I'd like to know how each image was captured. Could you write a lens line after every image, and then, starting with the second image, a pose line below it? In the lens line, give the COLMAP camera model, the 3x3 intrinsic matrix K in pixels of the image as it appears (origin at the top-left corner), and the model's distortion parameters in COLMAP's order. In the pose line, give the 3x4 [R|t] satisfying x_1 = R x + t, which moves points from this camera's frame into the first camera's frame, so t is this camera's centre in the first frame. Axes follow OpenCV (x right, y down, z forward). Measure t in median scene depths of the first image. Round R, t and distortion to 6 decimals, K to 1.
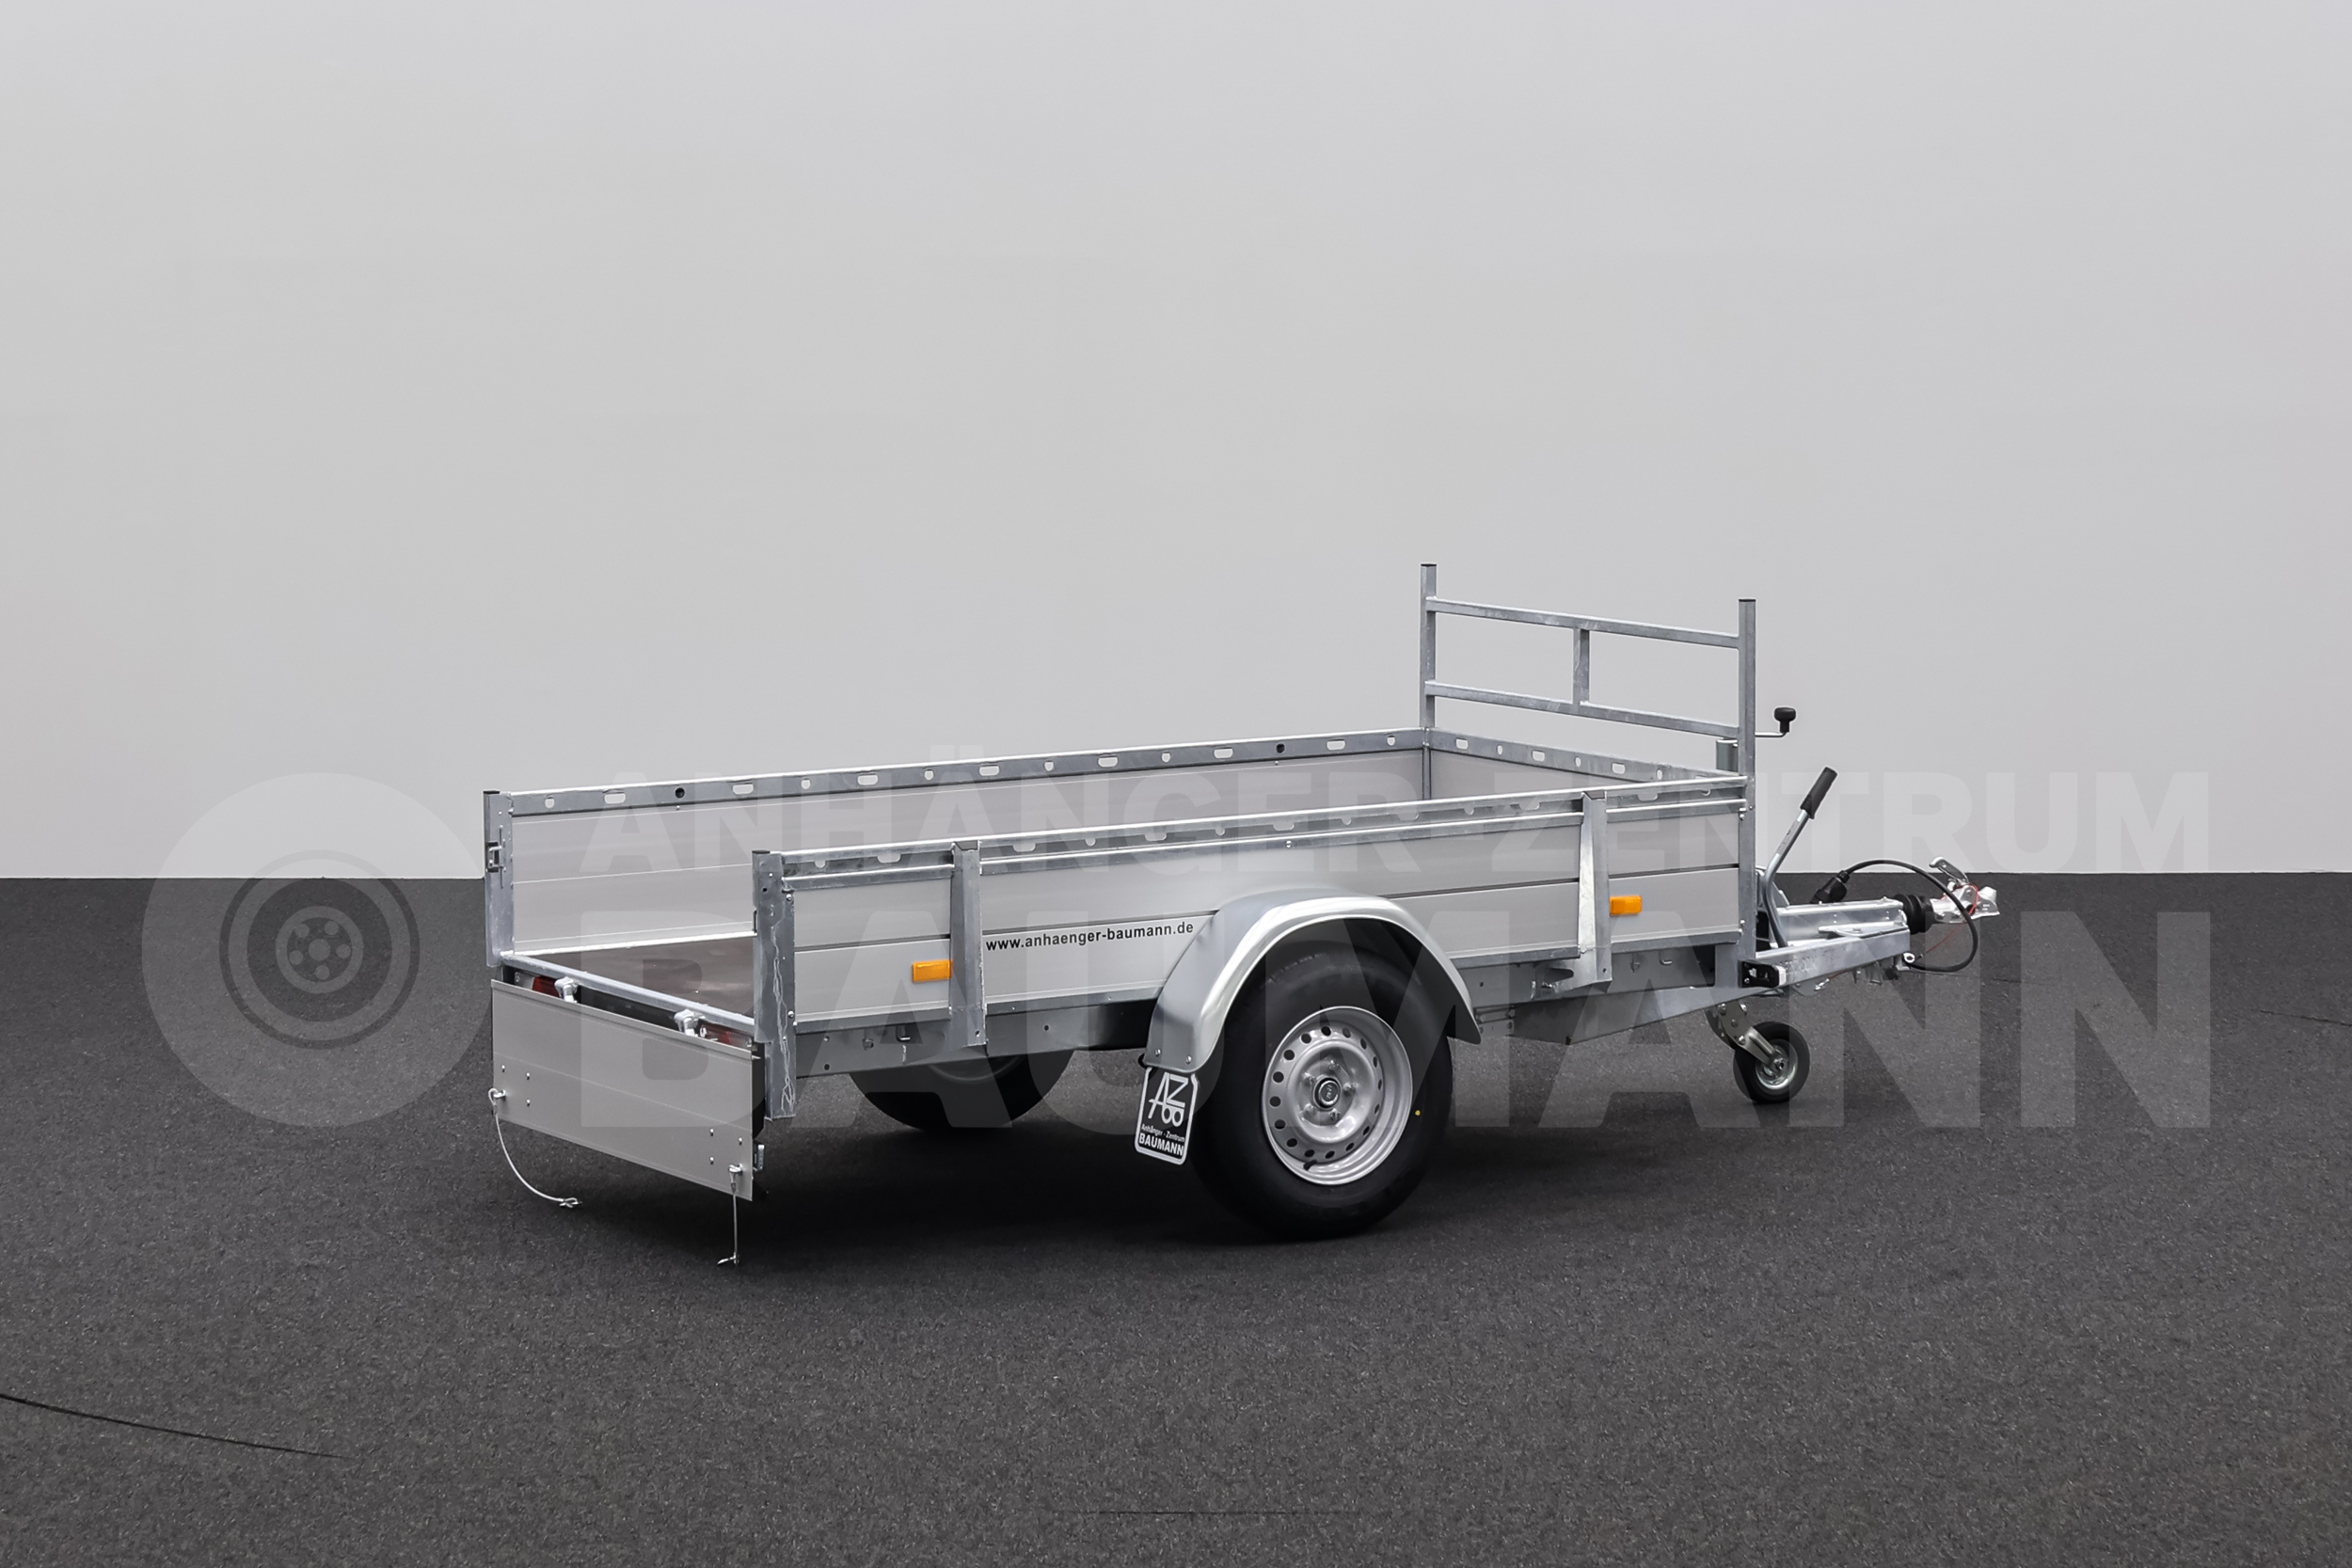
lens RADIAL K [[5930.5, 0, 1176.0], [0, 5930.5, 784.0], [0, 0, 1]] dist [-0.138162, -0.503014]
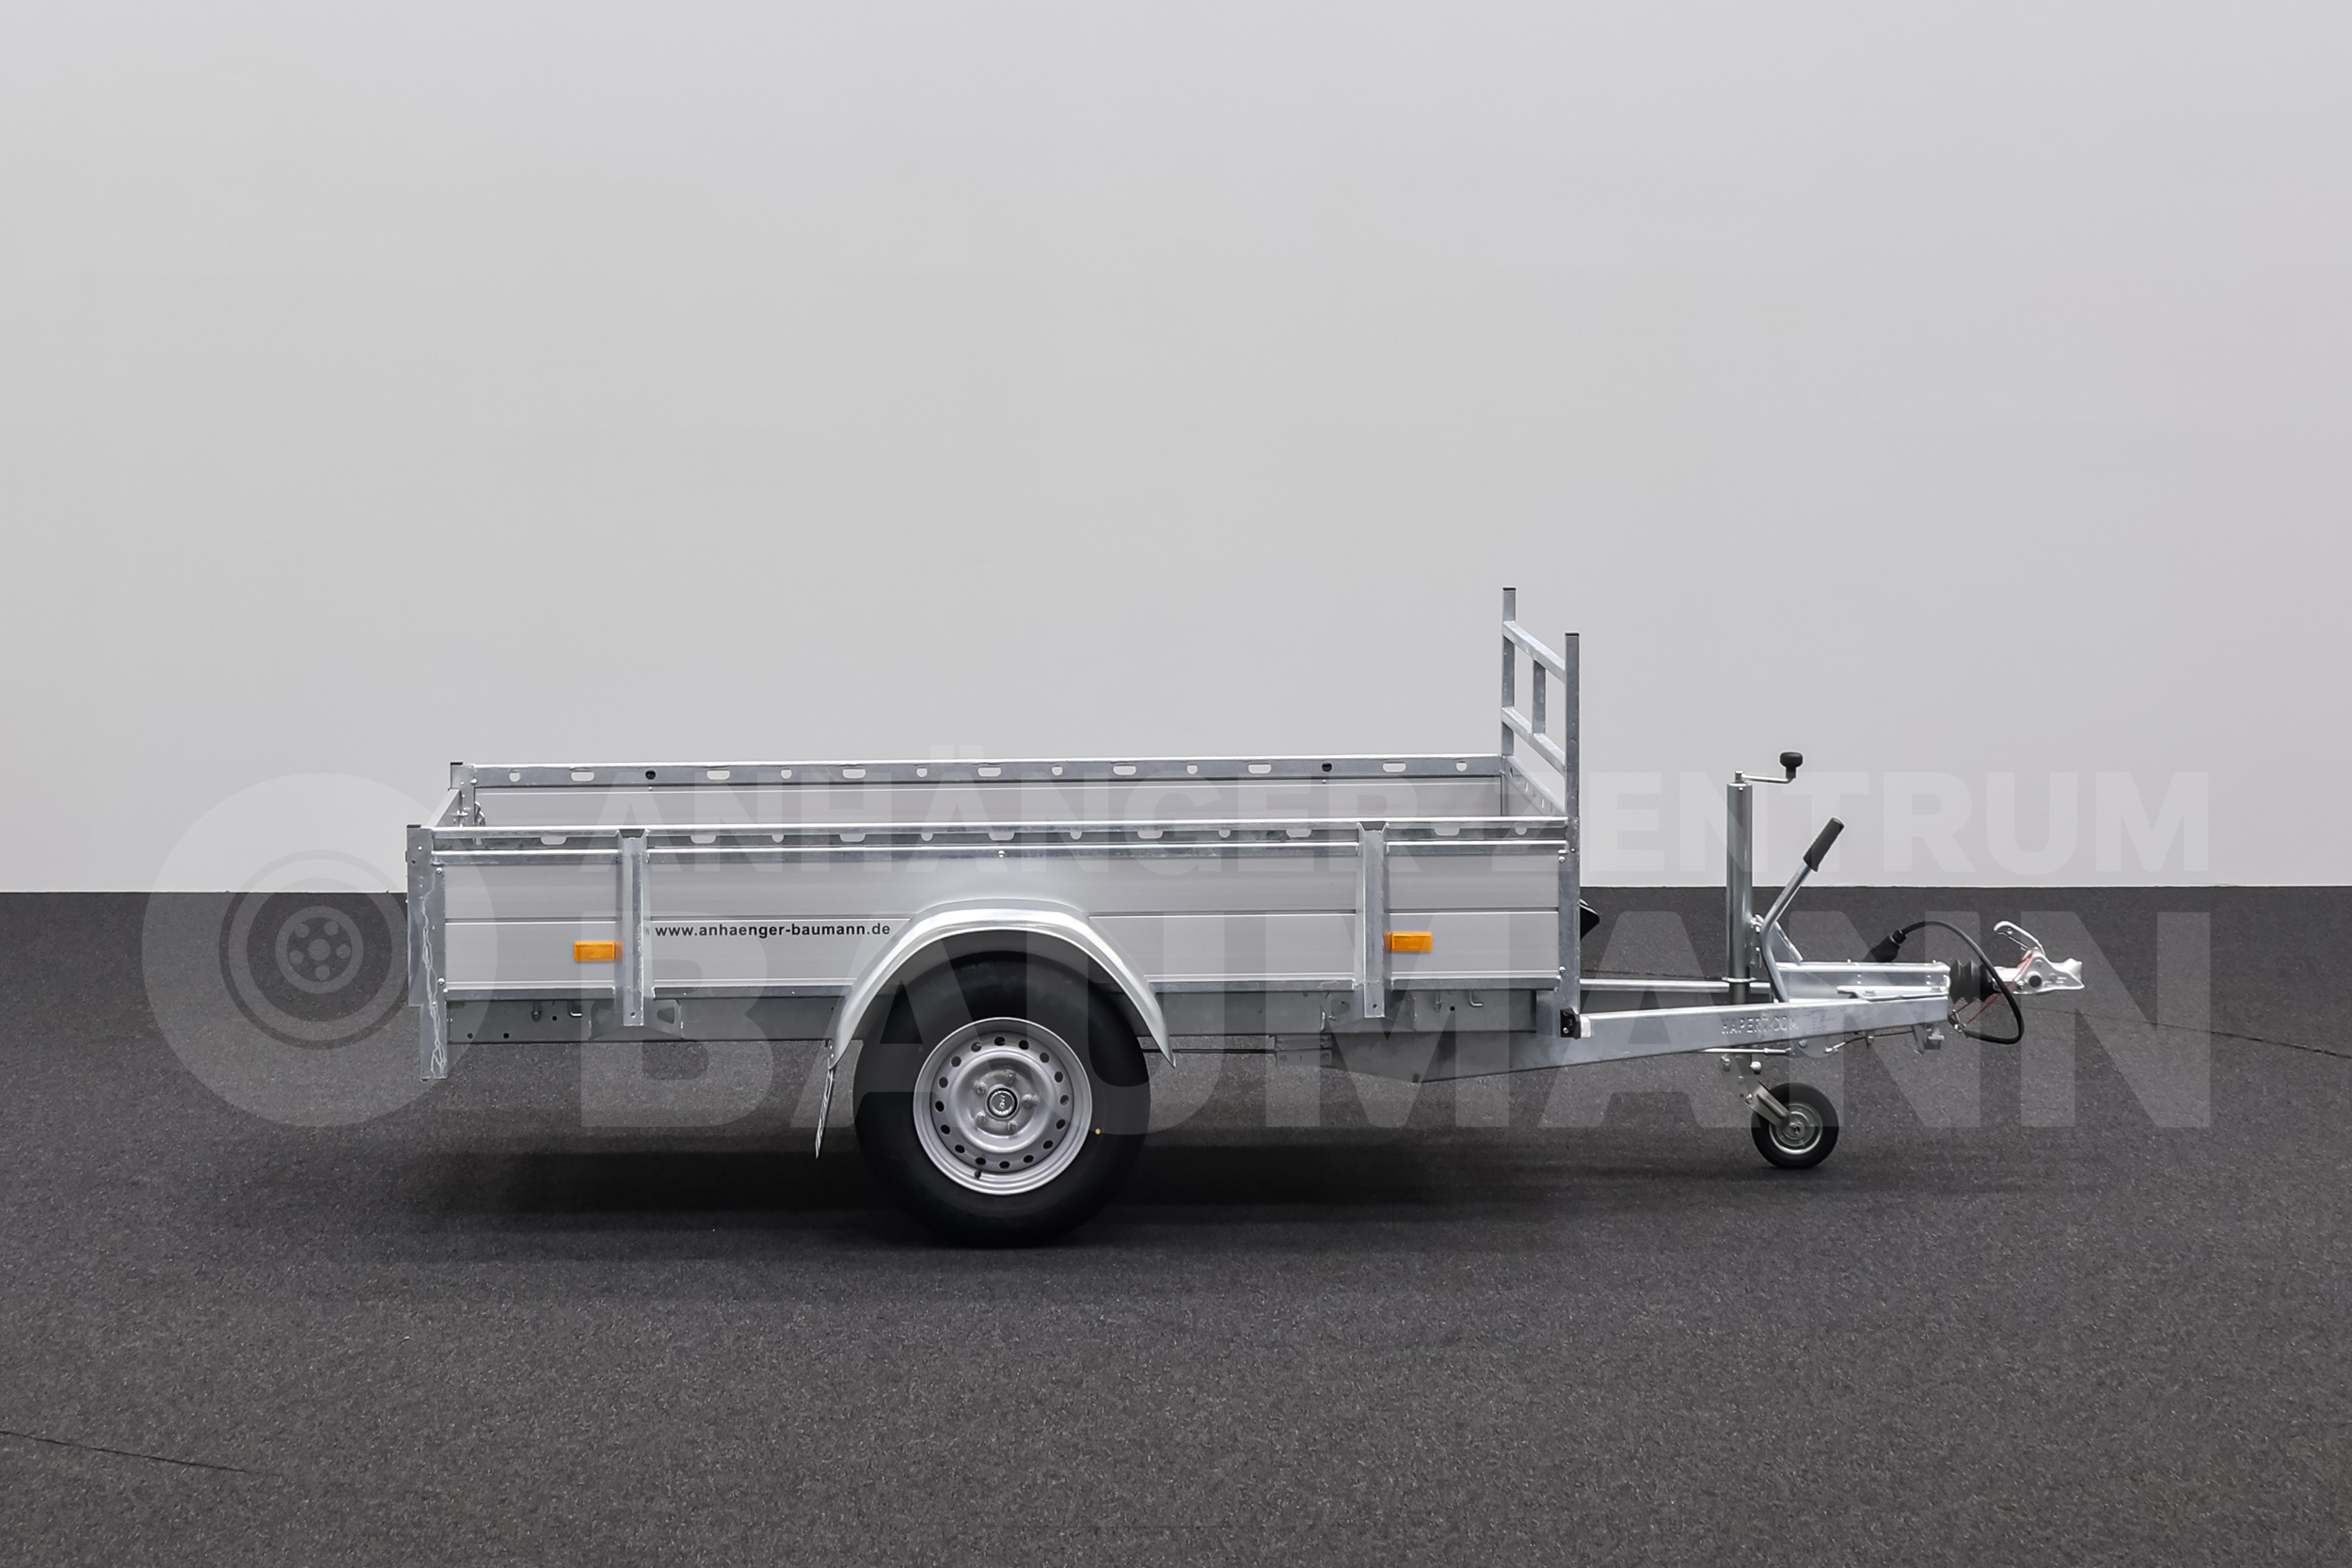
lens RADIAL K [[5930.5, 0, 1176.0], [0, 5930.5, 784.0], [0, 0, 1]] dist [-0.138162, -0.503014]
pose [[0.865609, 0.054774, -0.497715, 0.549325], [-0.055130, 0.998381, 0.013992, -0.017598], [0.497676, 0.015328, 0.867228, 0.143196]]
